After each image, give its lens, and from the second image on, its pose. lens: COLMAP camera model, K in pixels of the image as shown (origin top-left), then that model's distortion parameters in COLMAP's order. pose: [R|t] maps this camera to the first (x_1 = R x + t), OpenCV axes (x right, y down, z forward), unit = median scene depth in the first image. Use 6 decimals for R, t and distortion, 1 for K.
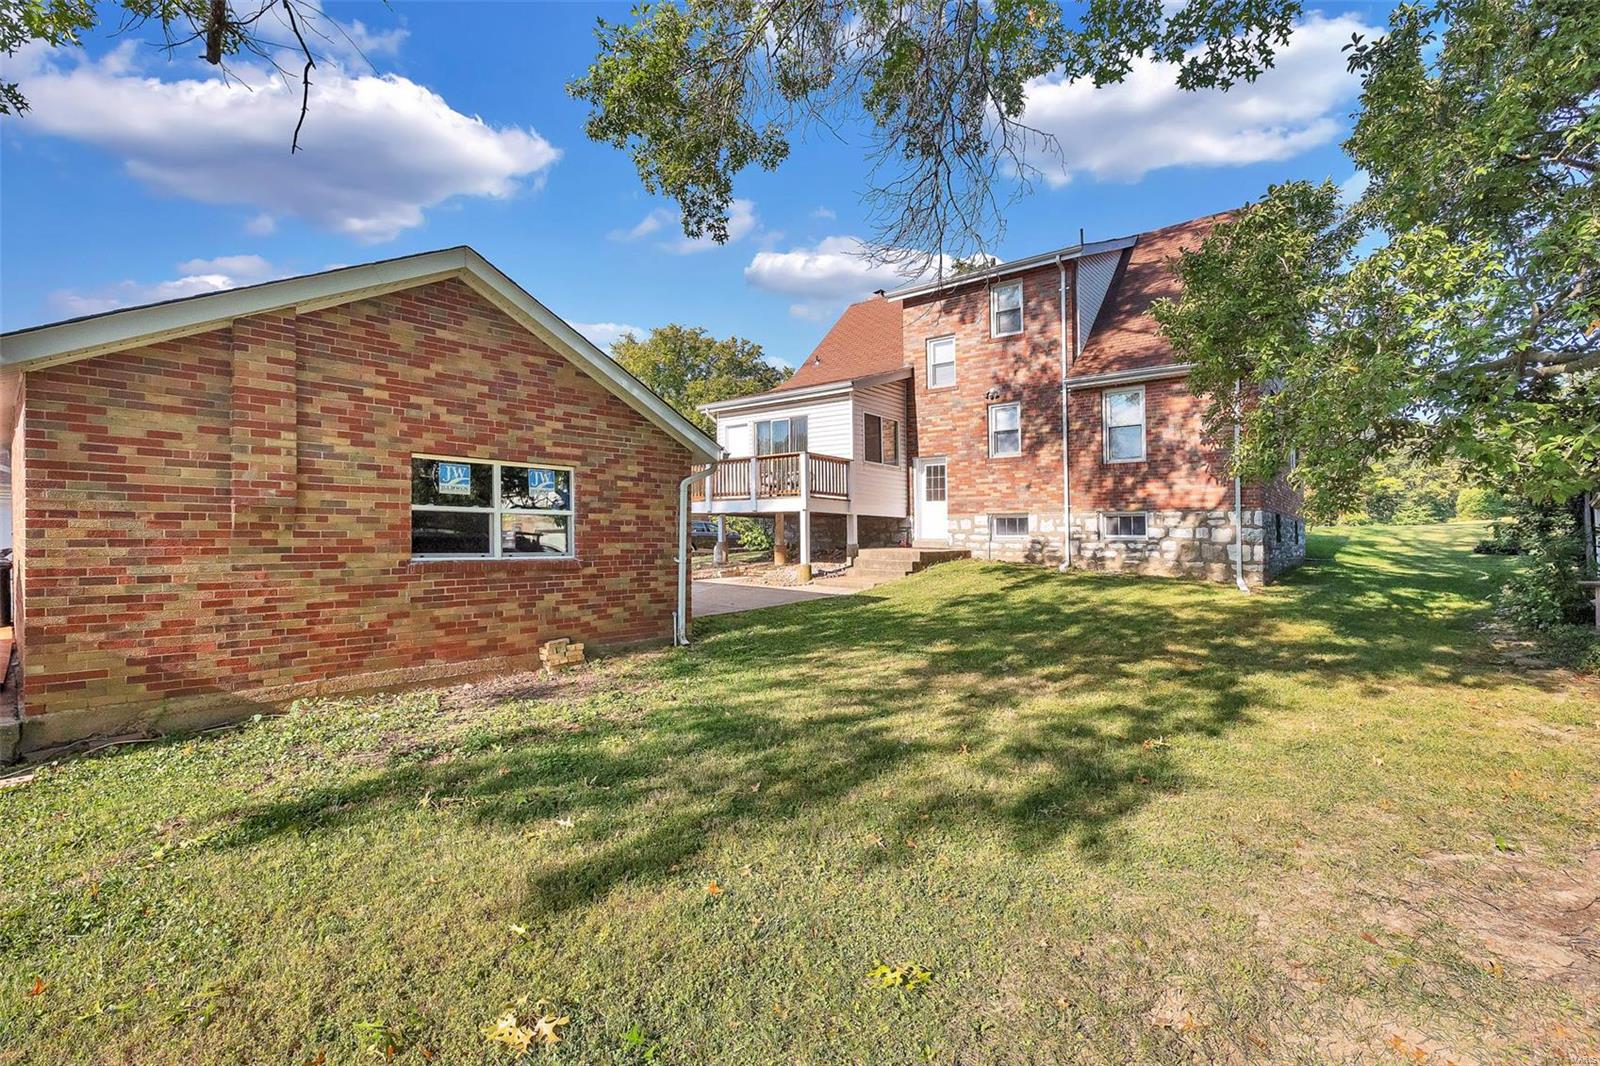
lens RADIAL K [[714.6, 0, 801.6], [0, 714.6, 536.6], [0, 0, 1]] dist [-0.009815, 0.004339]
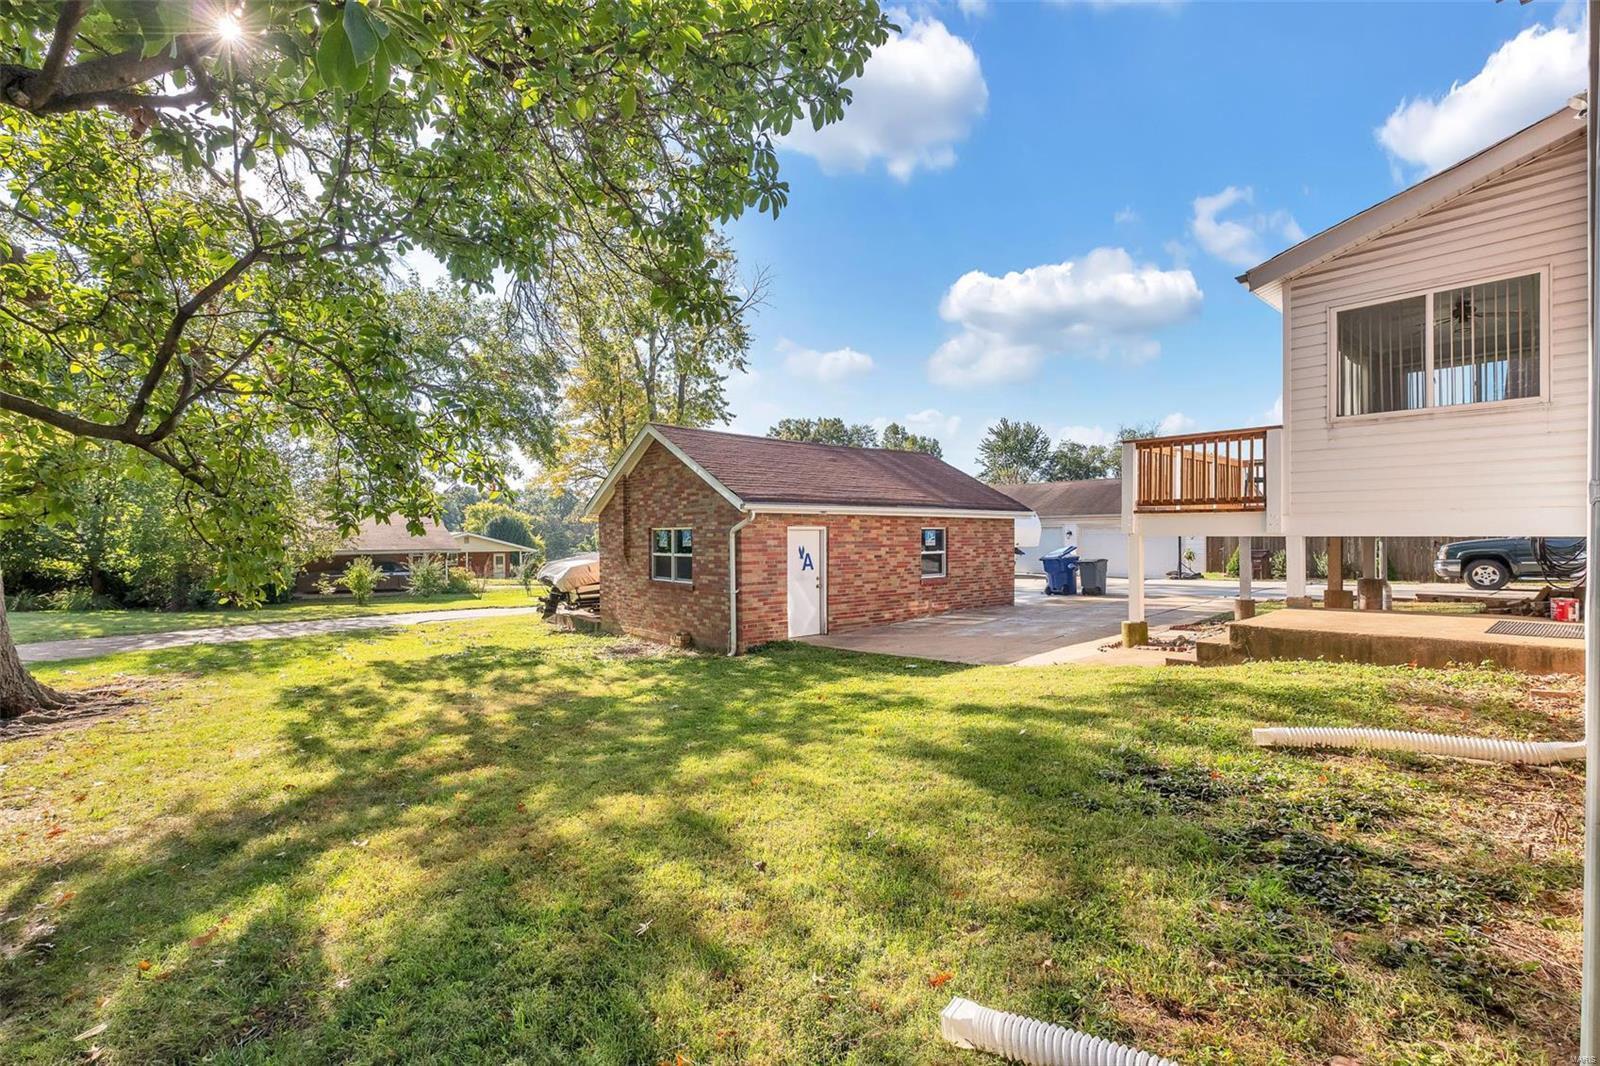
lens RADIAL K [[714.6, 0, 803.5], [0, 714.6, 538.4], [0, 0, 1]] dist [-0.009815, 0.004339]
pose [[-0.164140, -0.004190, -0.986428, 1.209009], [0.011547, 0.999914, -0.006168, -0.058511], [0.986369, -0.012403, -0.164078, 1.488439]]
